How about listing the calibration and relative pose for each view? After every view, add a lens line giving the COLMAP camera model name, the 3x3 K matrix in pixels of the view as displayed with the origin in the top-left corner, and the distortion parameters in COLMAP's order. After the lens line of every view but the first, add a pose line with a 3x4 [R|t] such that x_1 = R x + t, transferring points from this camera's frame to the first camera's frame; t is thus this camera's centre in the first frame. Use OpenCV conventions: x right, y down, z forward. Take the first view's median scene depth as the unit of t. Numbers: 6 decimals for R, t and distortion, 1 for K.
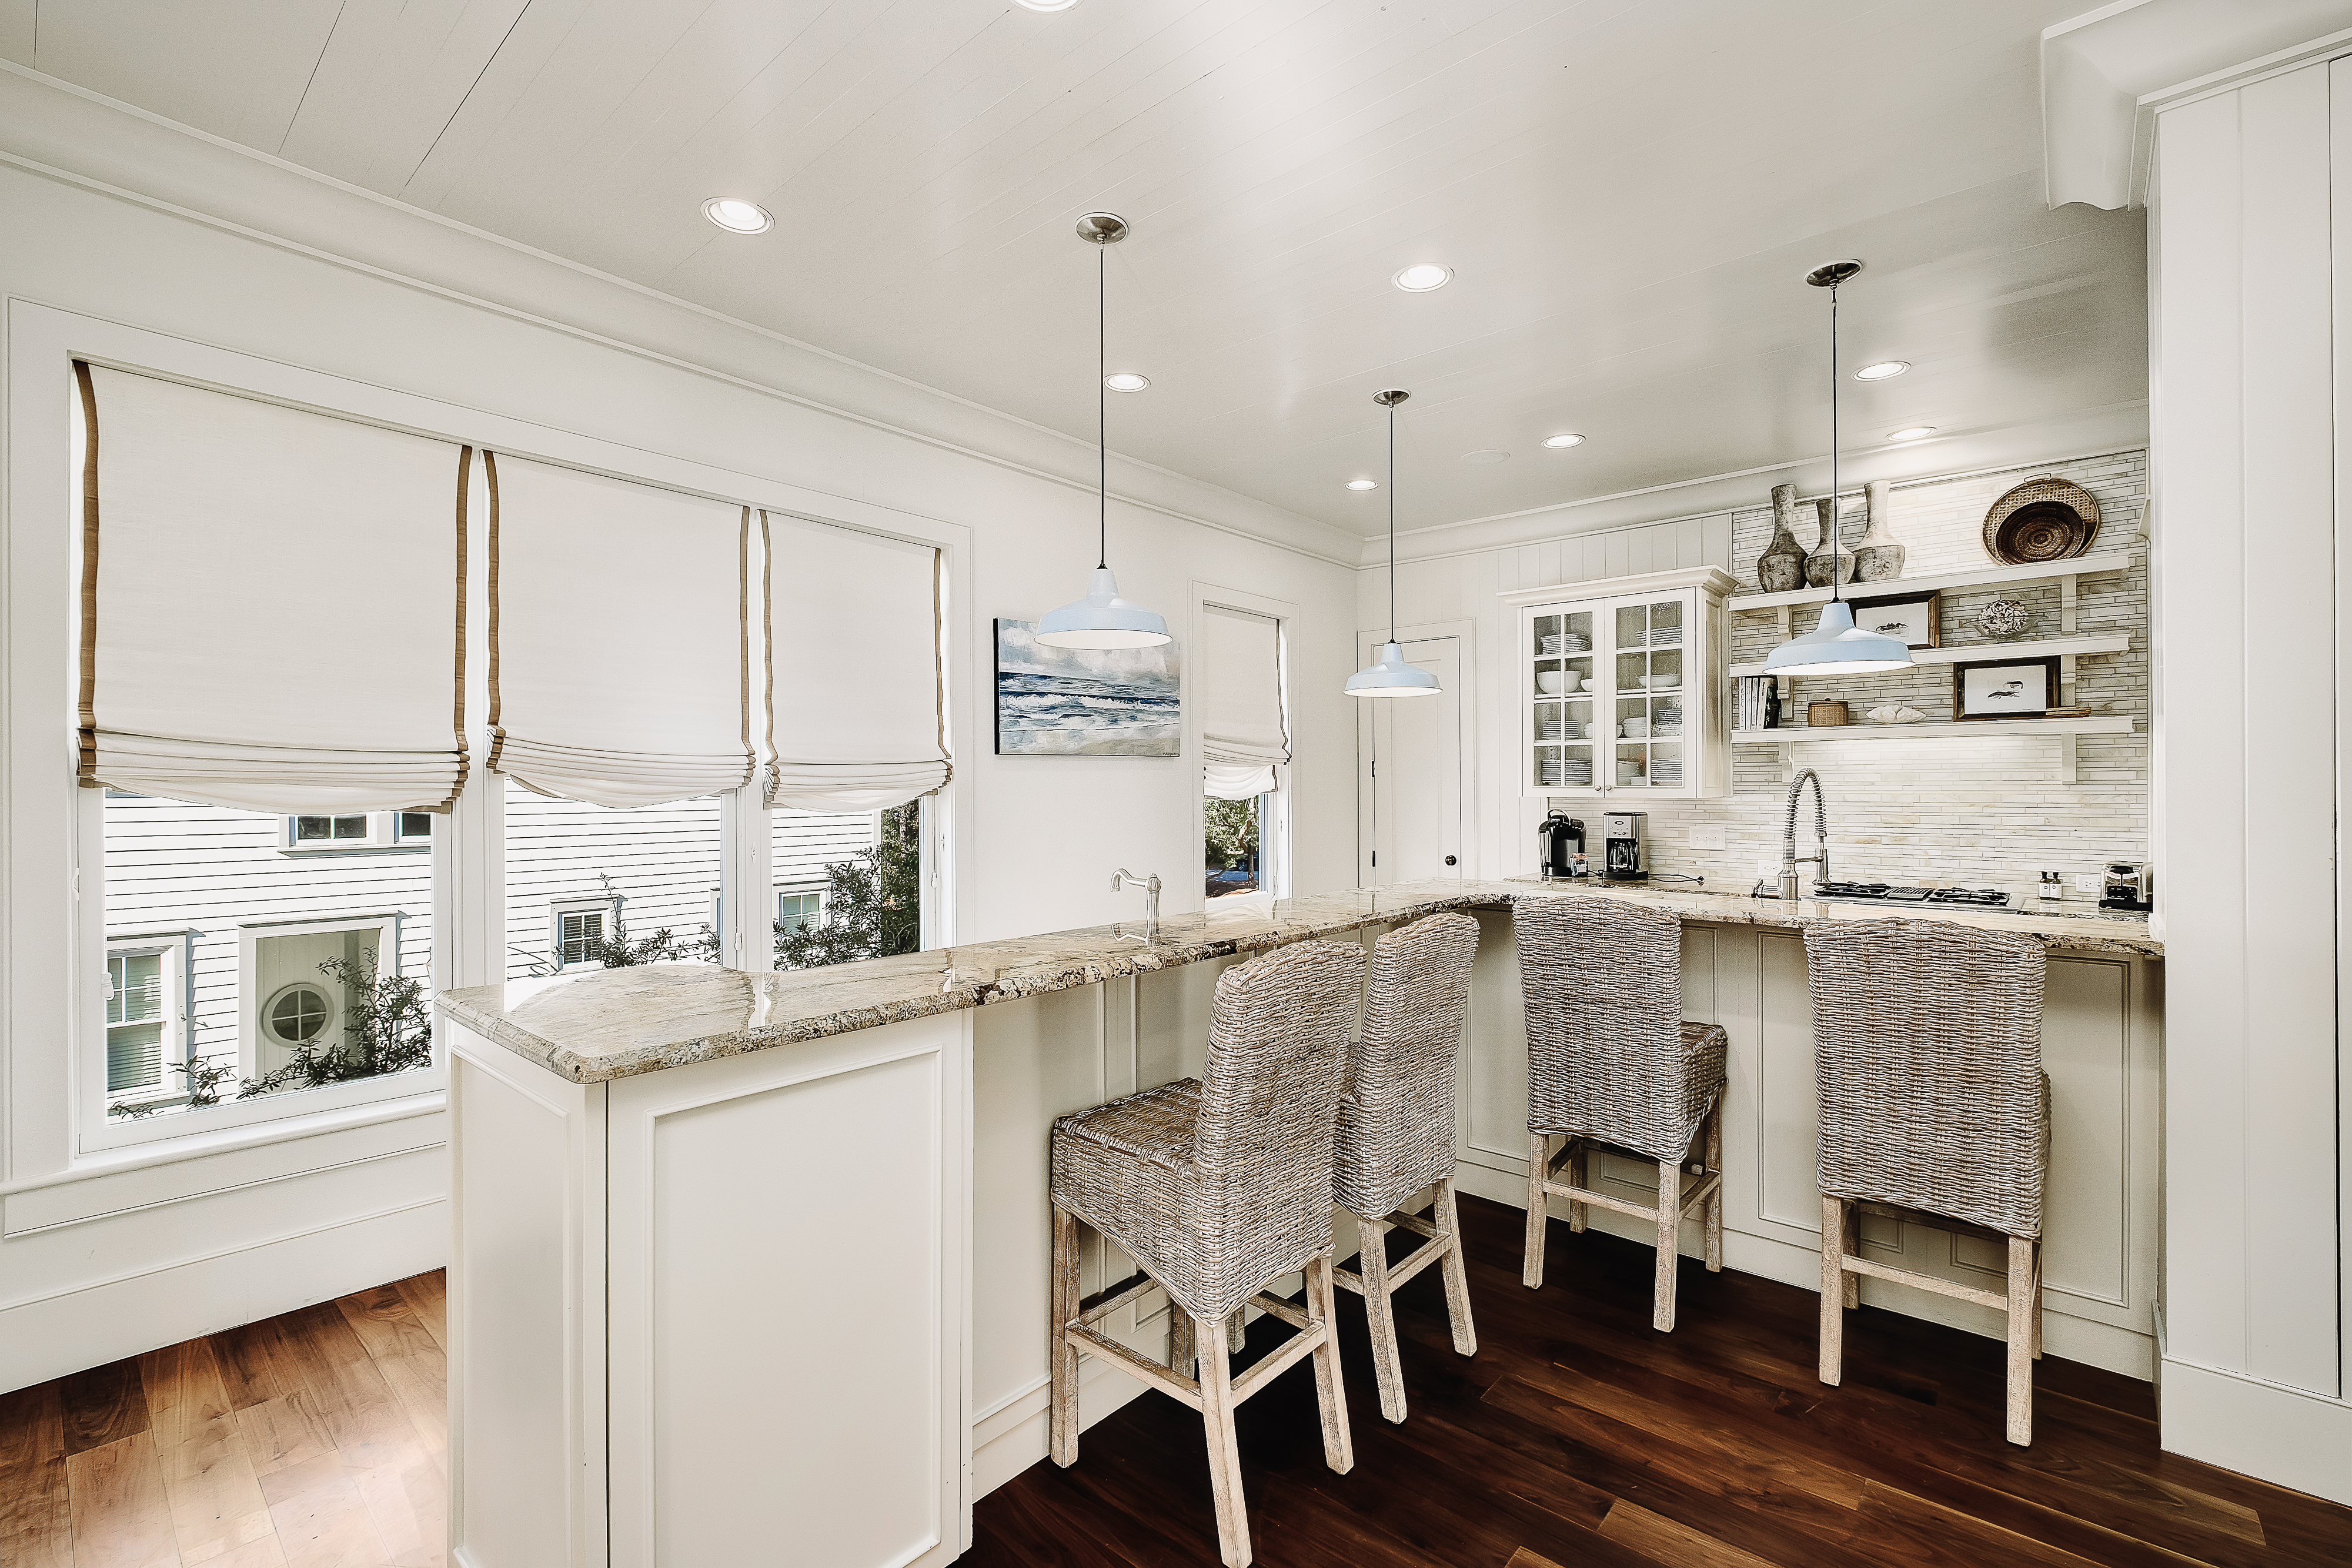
lens RADIAL K [[1018.9, 0, 1178.1], [0, 1018.9, 782.5], [0, 0, 1]] dist [0.009791, -0.009097]
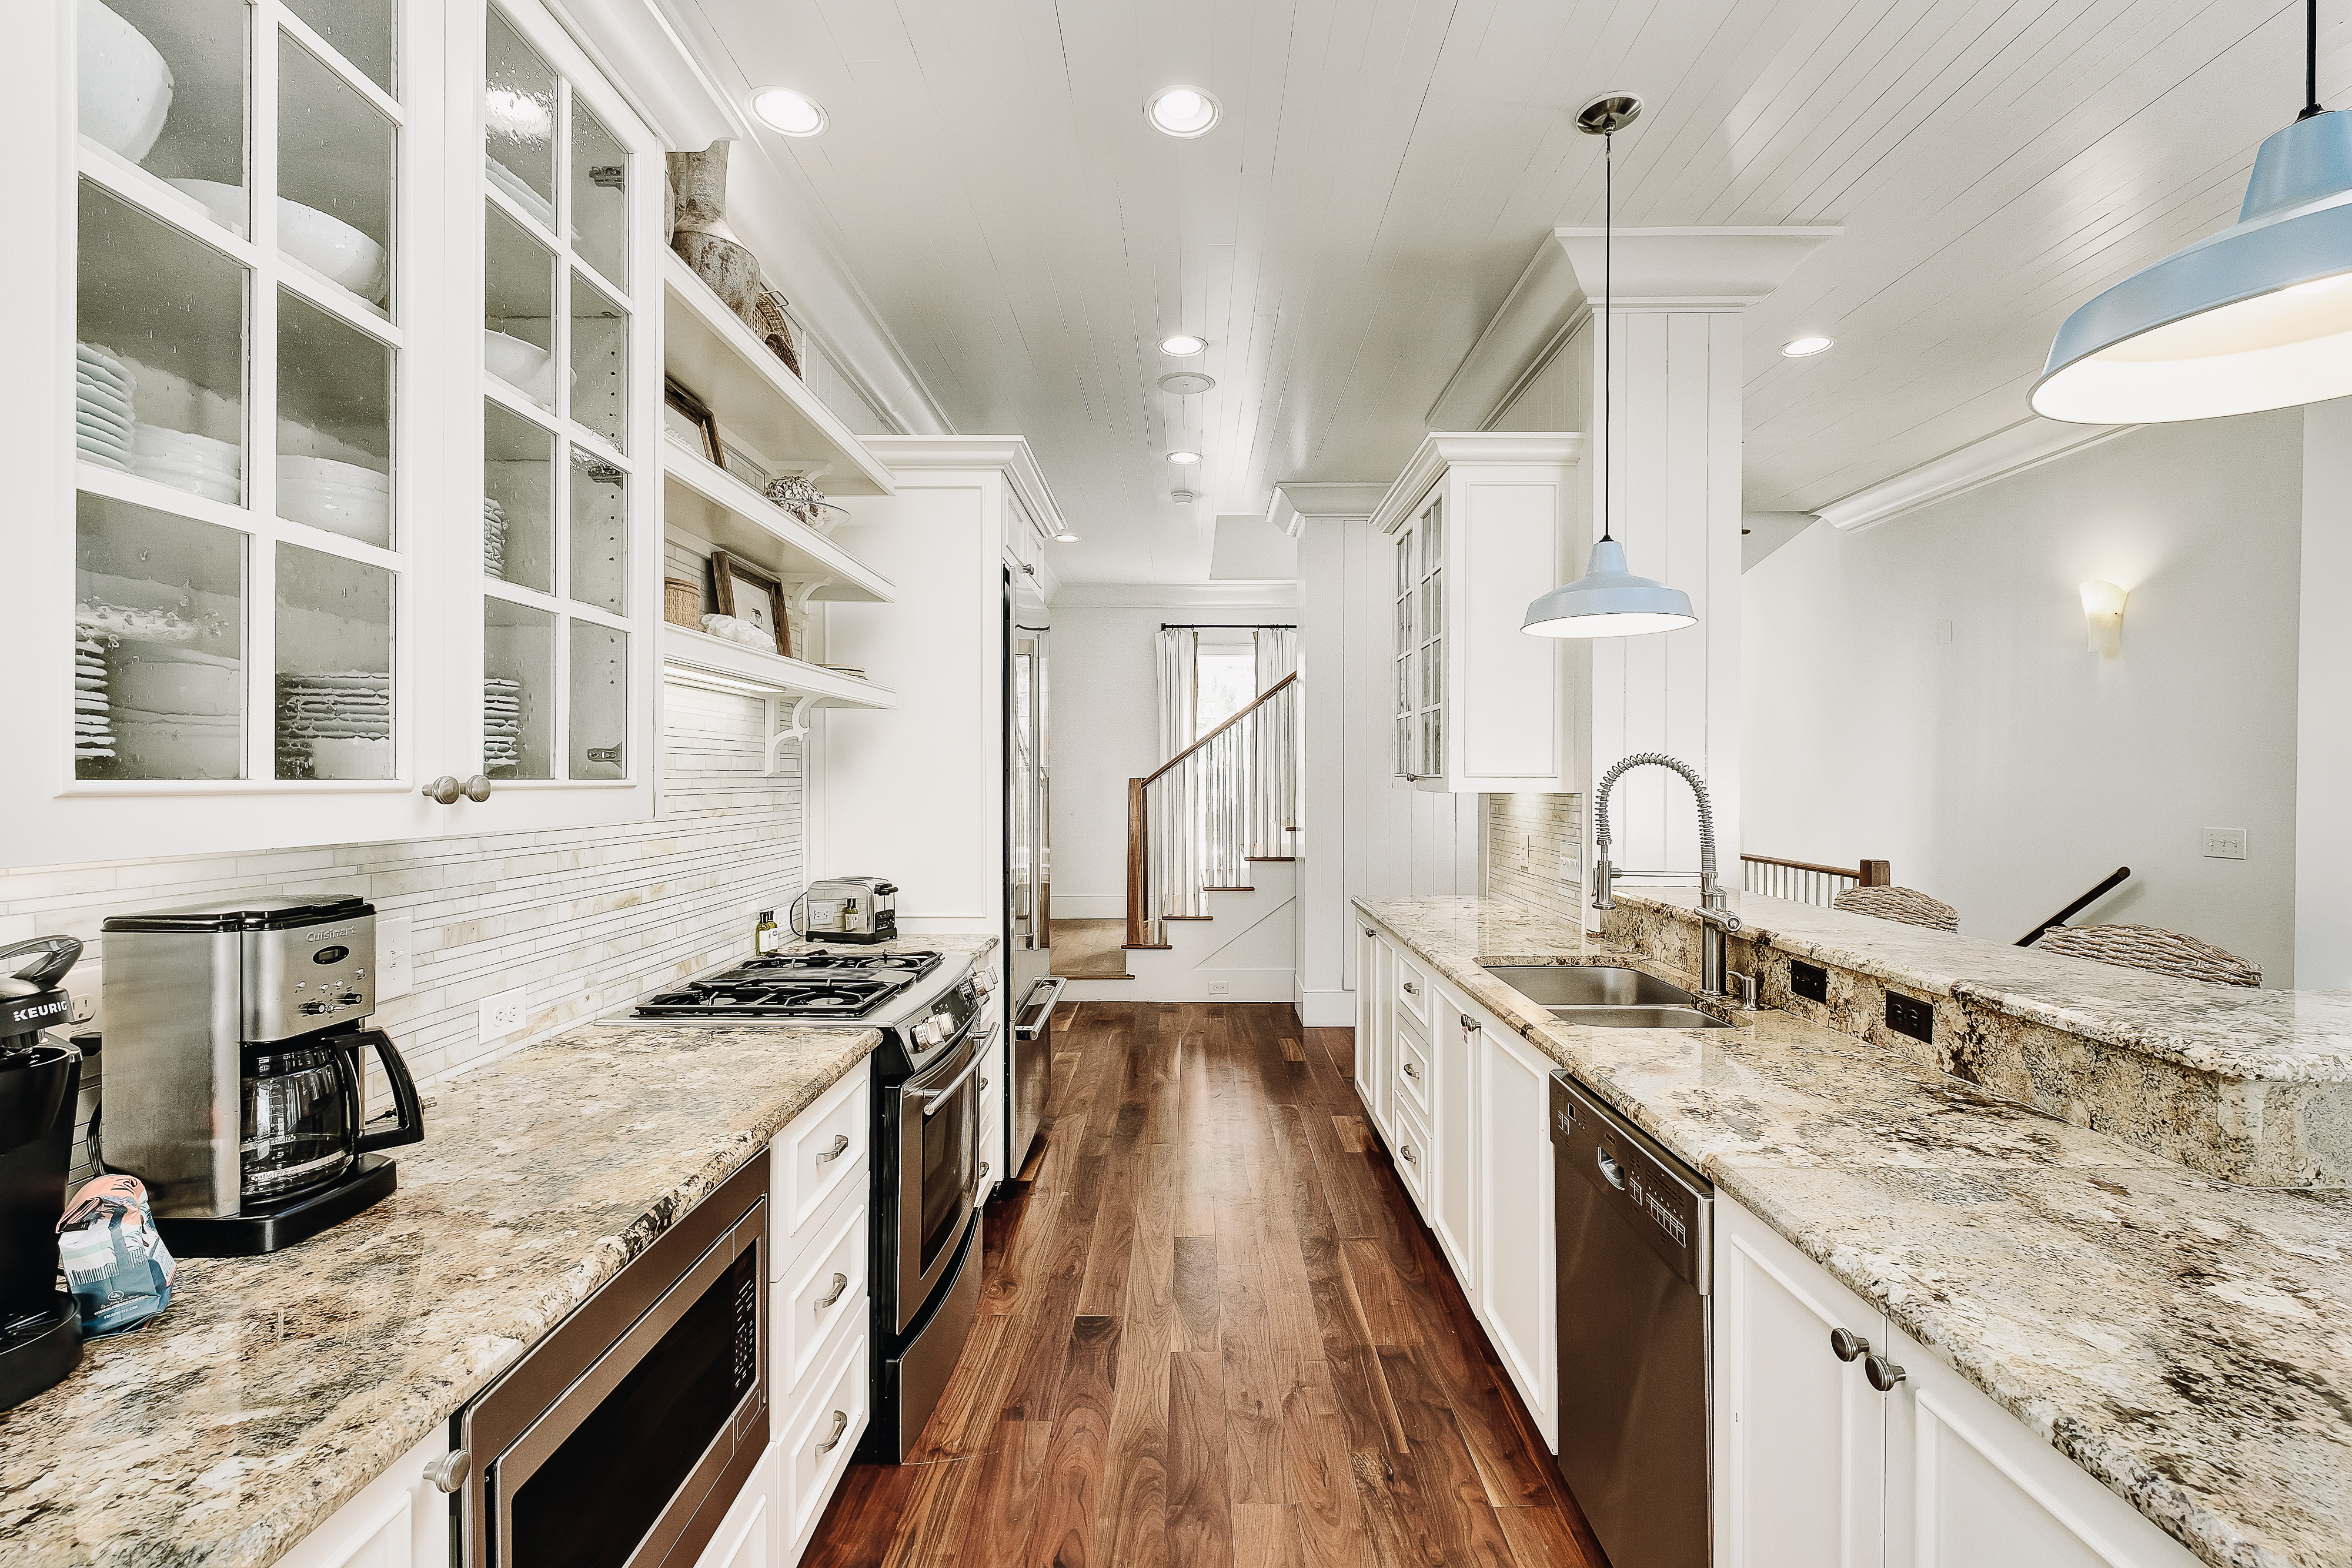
lens RADIAL K [[1018.9, 0, 1178.1], [0, 1018.9, 782.5], [0, 0, 1]] dist [0.009791, -0.009097]
pose [[-0.652659, -0.002353, 0.757648, 0.170947], [-0.002828, 0.999996, 0.000670, 0.003118], [-0.757646, -0.001705, -0.652663, 1.115108]]
